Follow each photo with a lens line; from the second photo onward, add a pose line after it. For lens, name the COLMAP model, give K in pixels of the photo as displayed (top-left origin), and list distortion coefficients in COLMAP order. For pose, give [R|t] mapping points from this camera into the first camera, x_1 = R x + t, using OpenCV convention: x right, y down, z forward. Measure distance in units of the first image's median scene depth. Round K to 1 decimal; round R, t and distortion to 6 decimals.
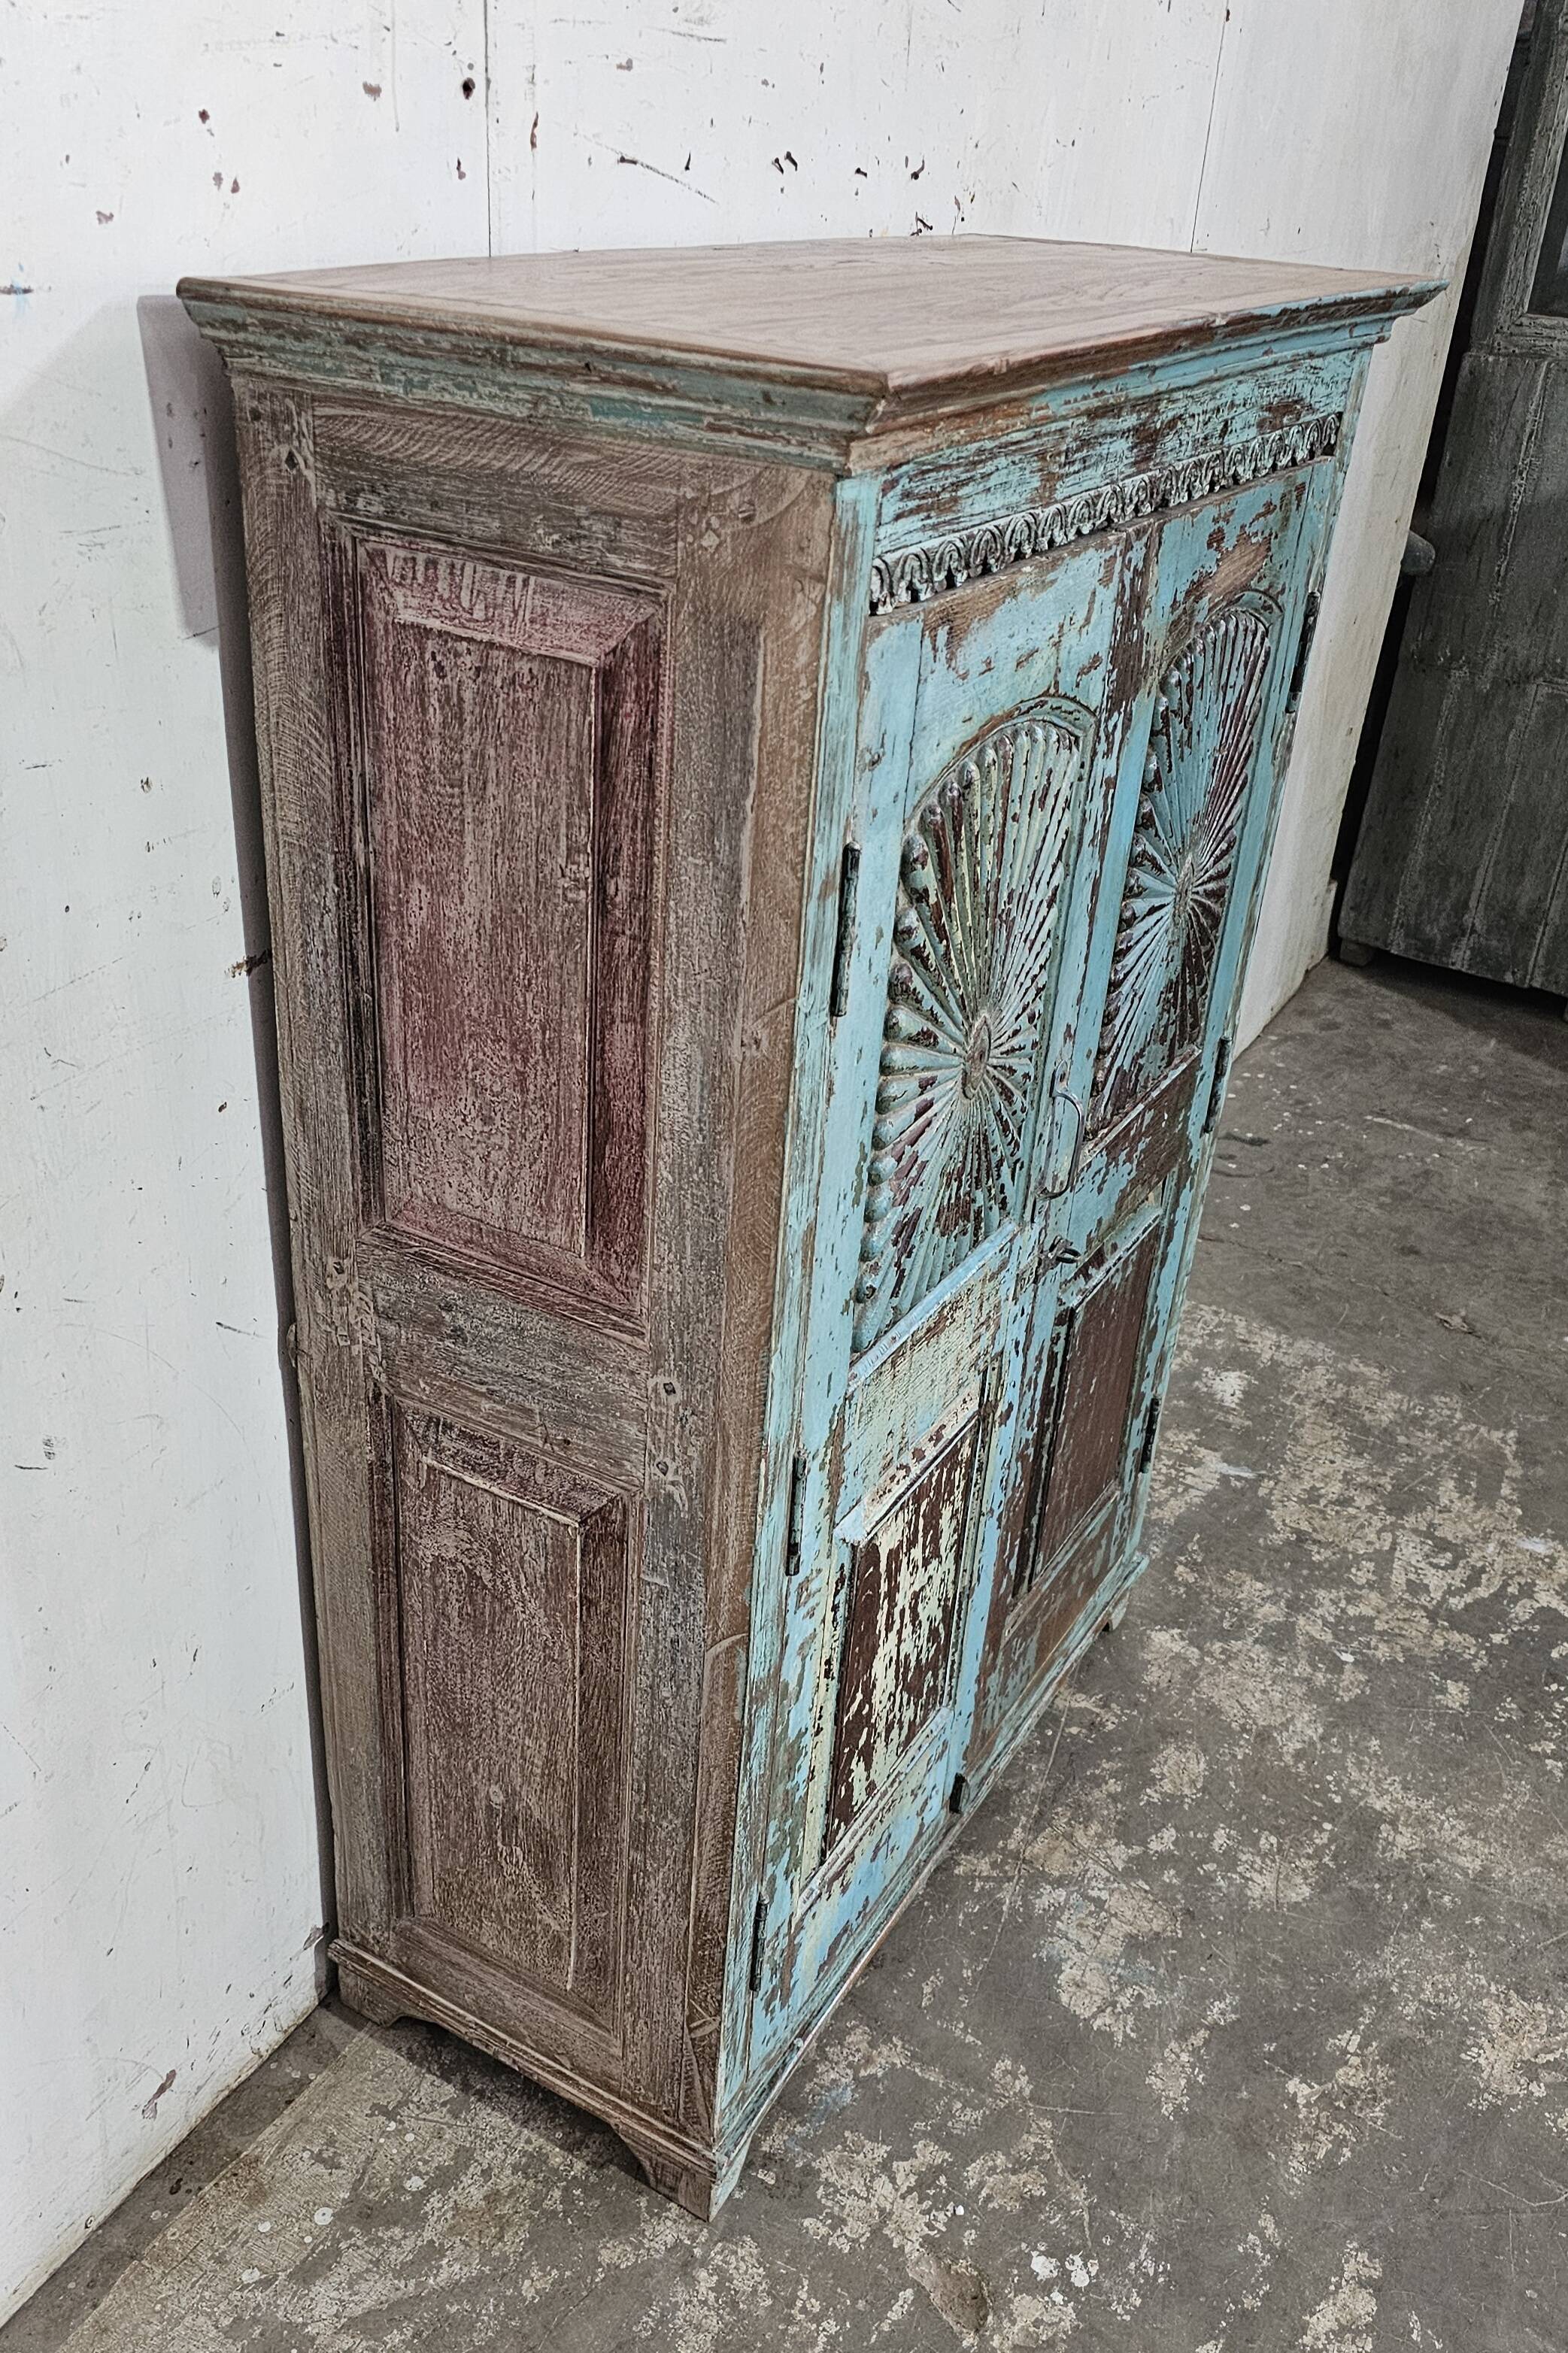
lens RADIAL K [[2003.2, 0, 764.6], [0, 2003.2, 1292.8], [0, 0, 1]] dist [0.078289, -0.101314]
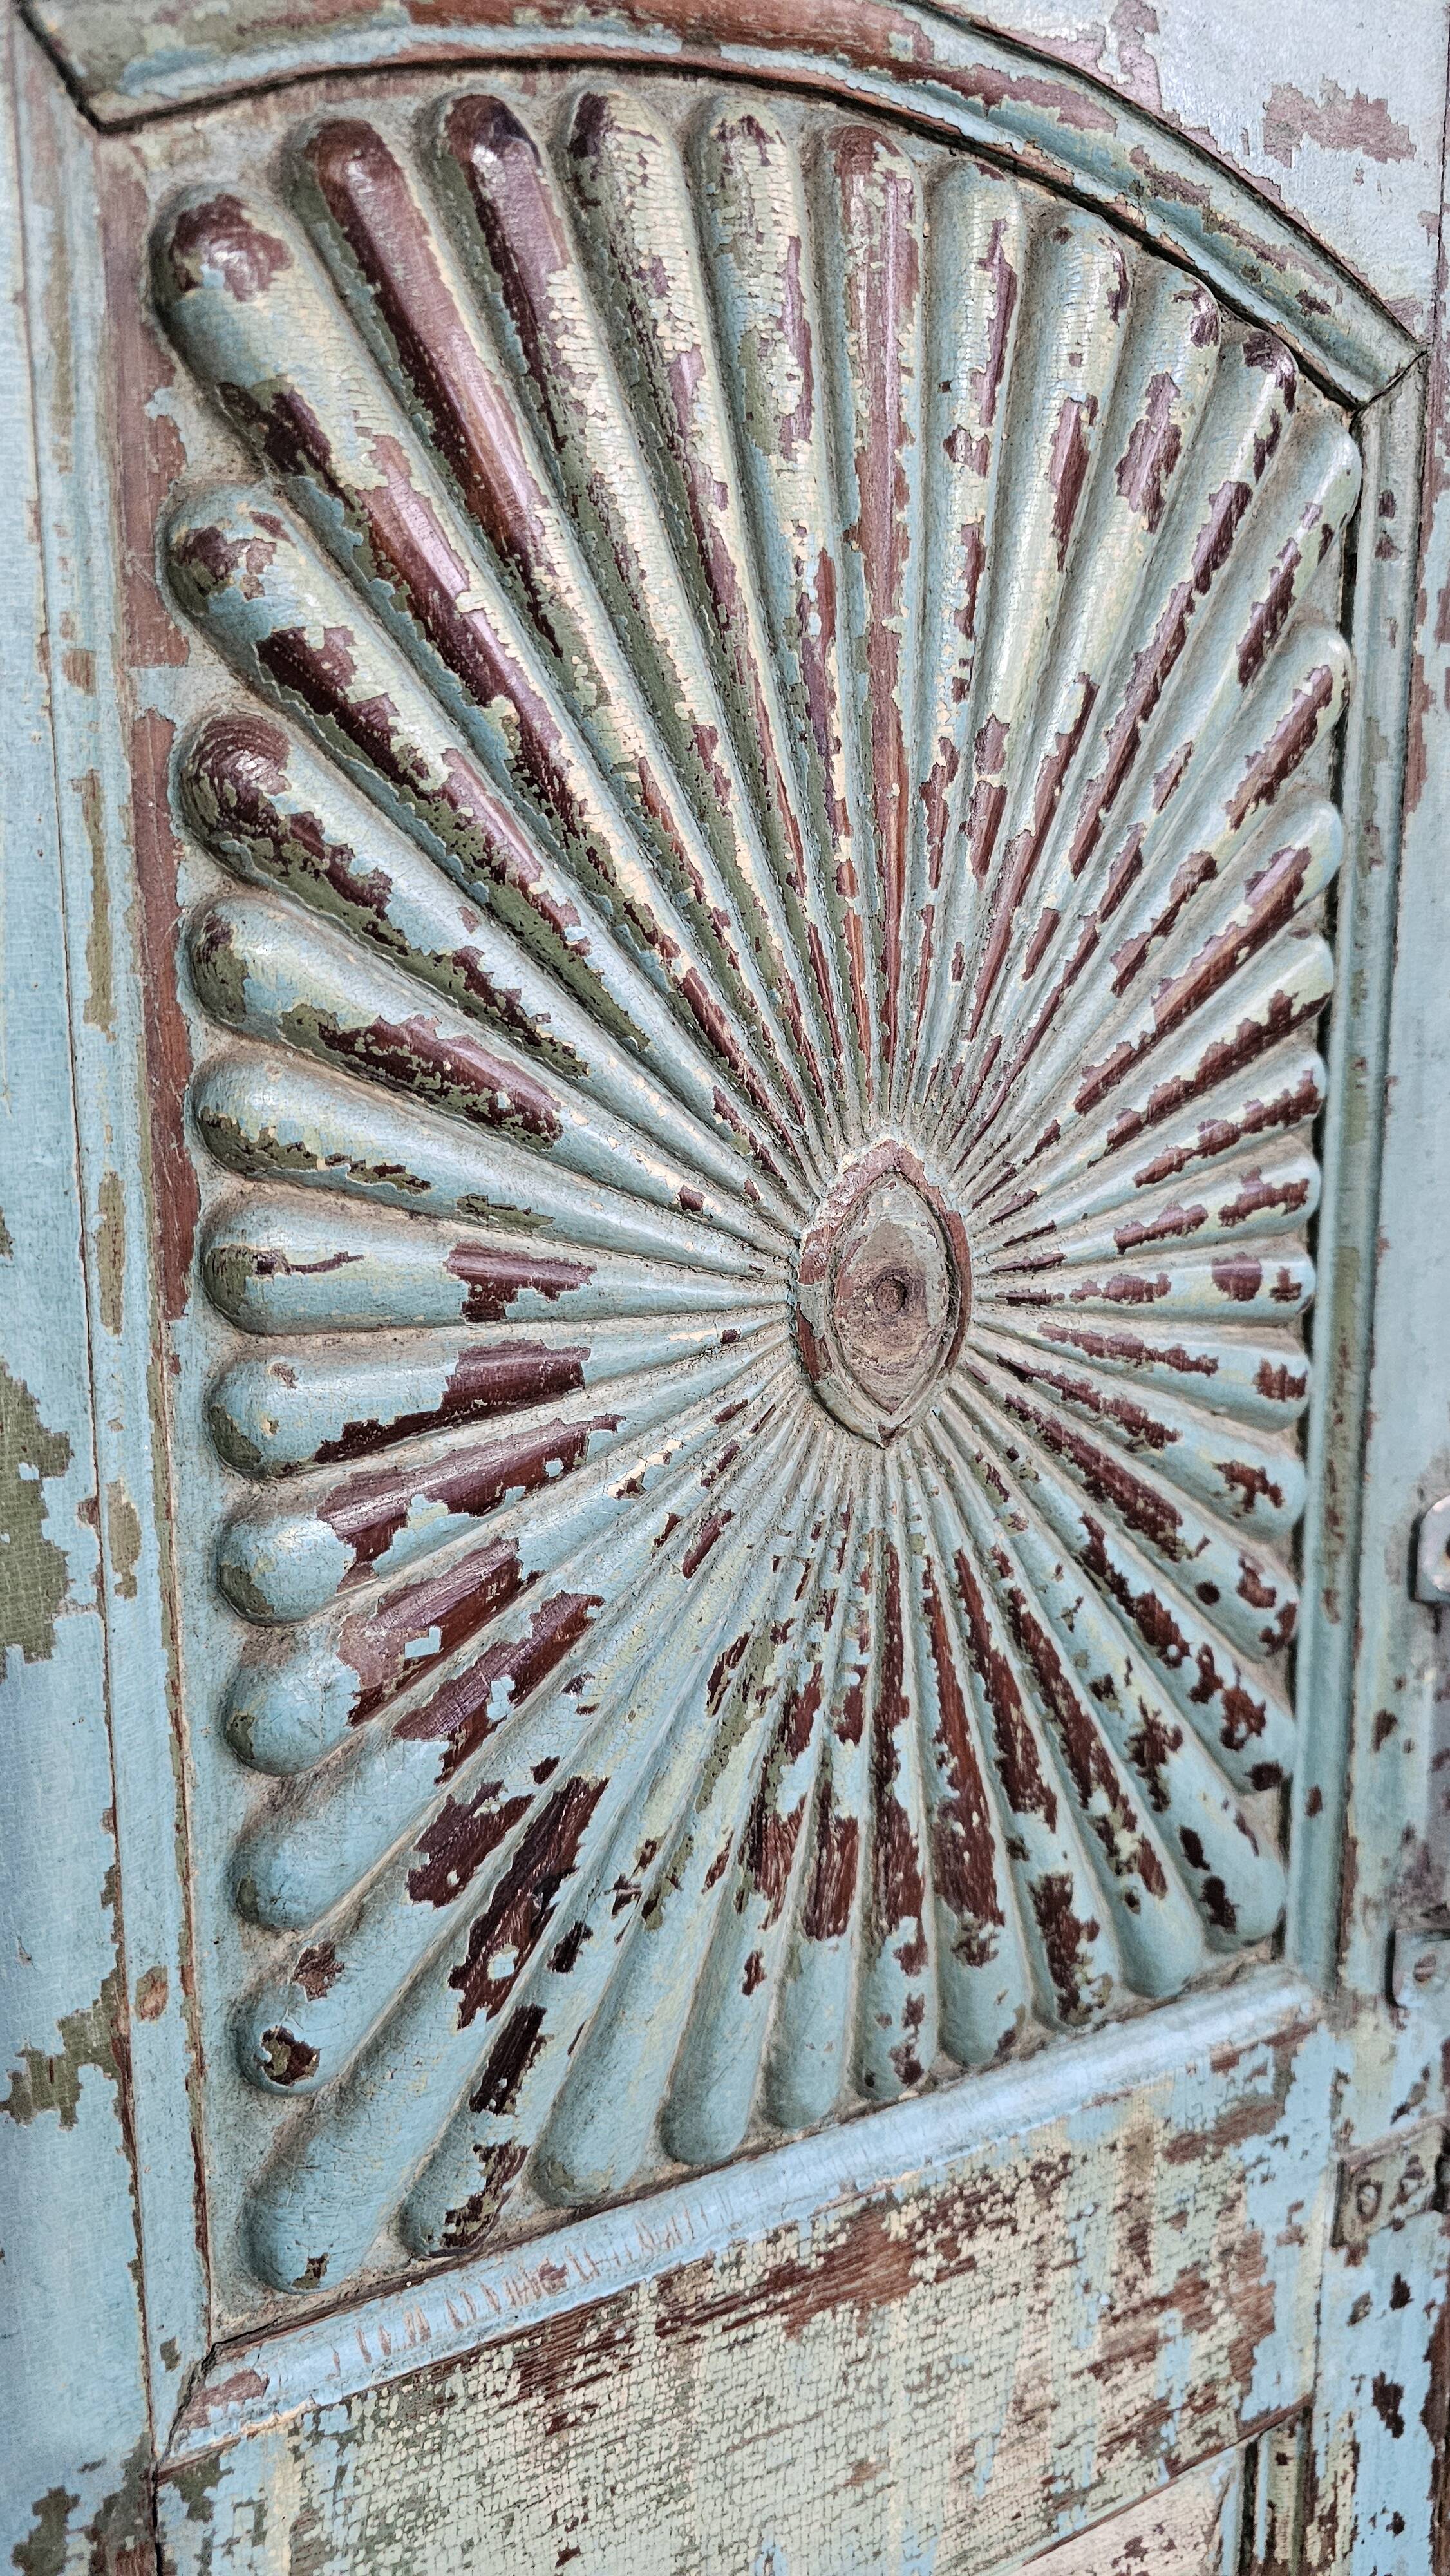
lens RADIAL K [[1809.2, 0, 774.5], [0, 1809.2, 1240.3], [0, 0, 1]] dist [0.026272, -0.040511]
pose [[0.865111, 0.022236, -0.501088, 0.185935], [-0.217851, 0.916526, -0.335441, -0.026839], [0.451801, 0.399356, 0.797741, 0.644664]]
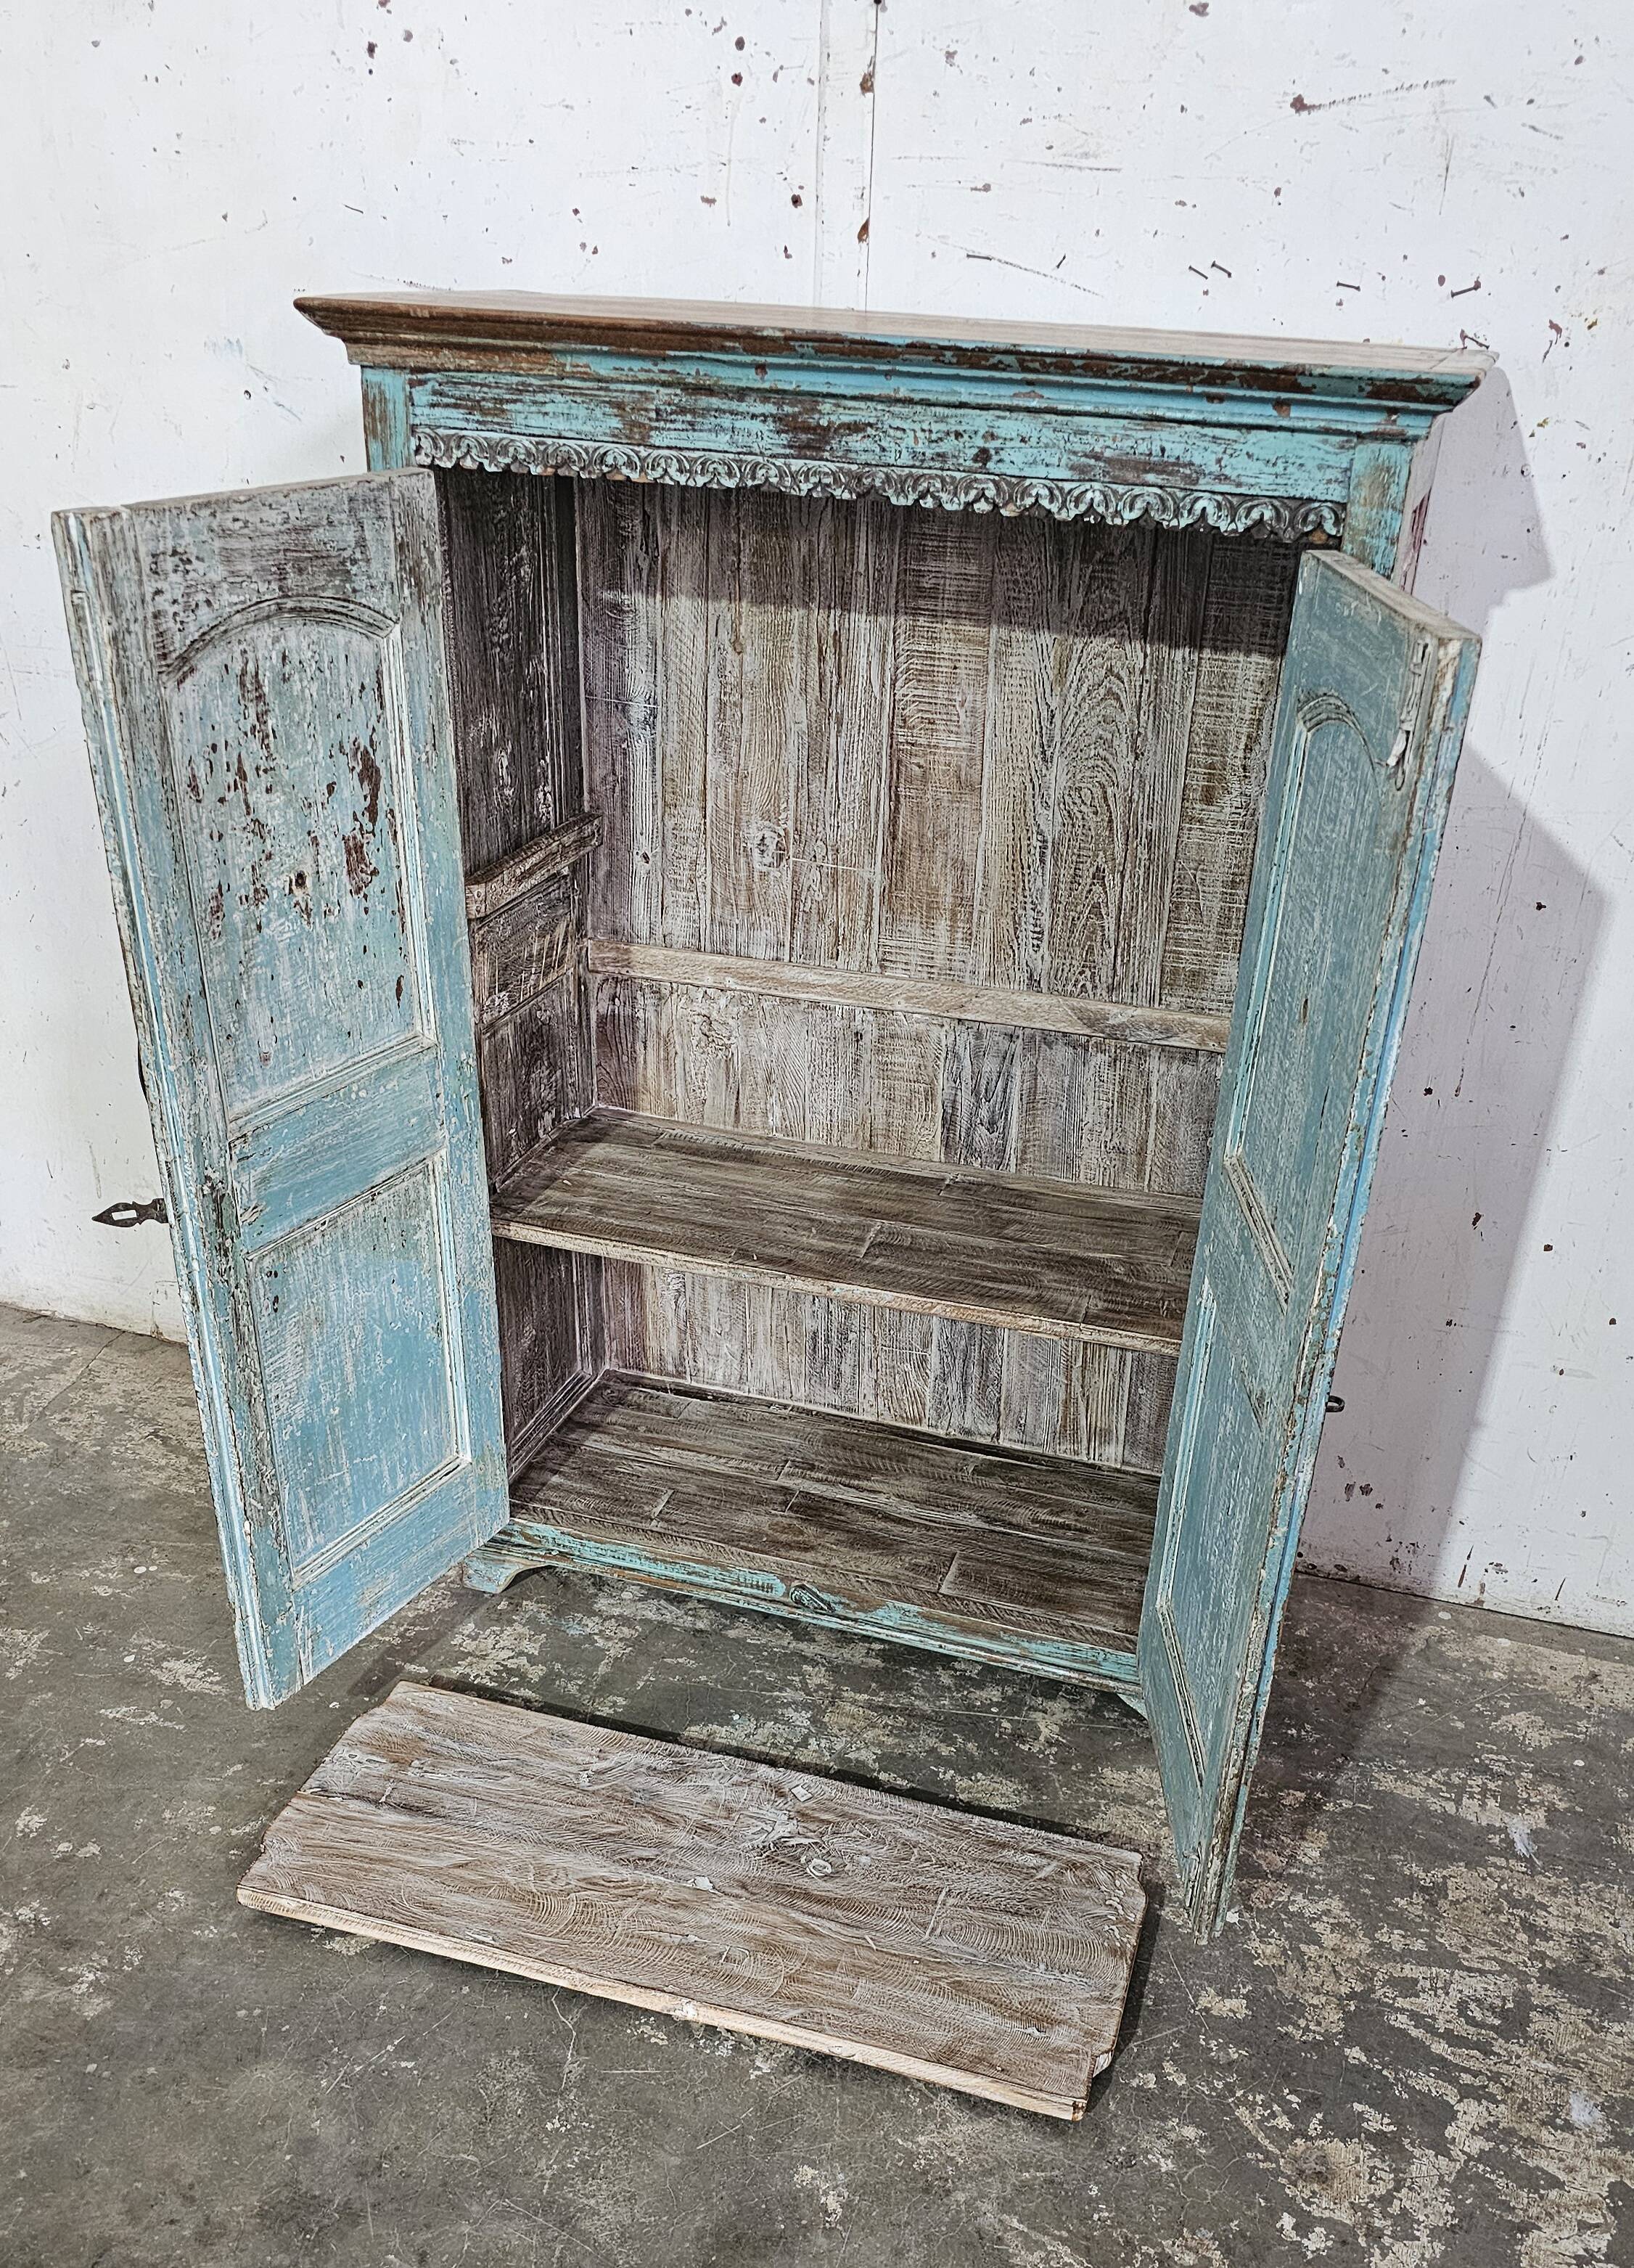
lens RADIAL K [[1937.9, 0, 855.1], [0, 1937.9, 1416.5], [0, 0, 1]] dist [0.092396, -0.117522]
pose [[0.234579, 0.465550, -0.853368, 1.252878], [-0.523823, 0.800045, 0.292469, -0.233843], [0.818891, 0.378407, 0.431539, 0.559629]]
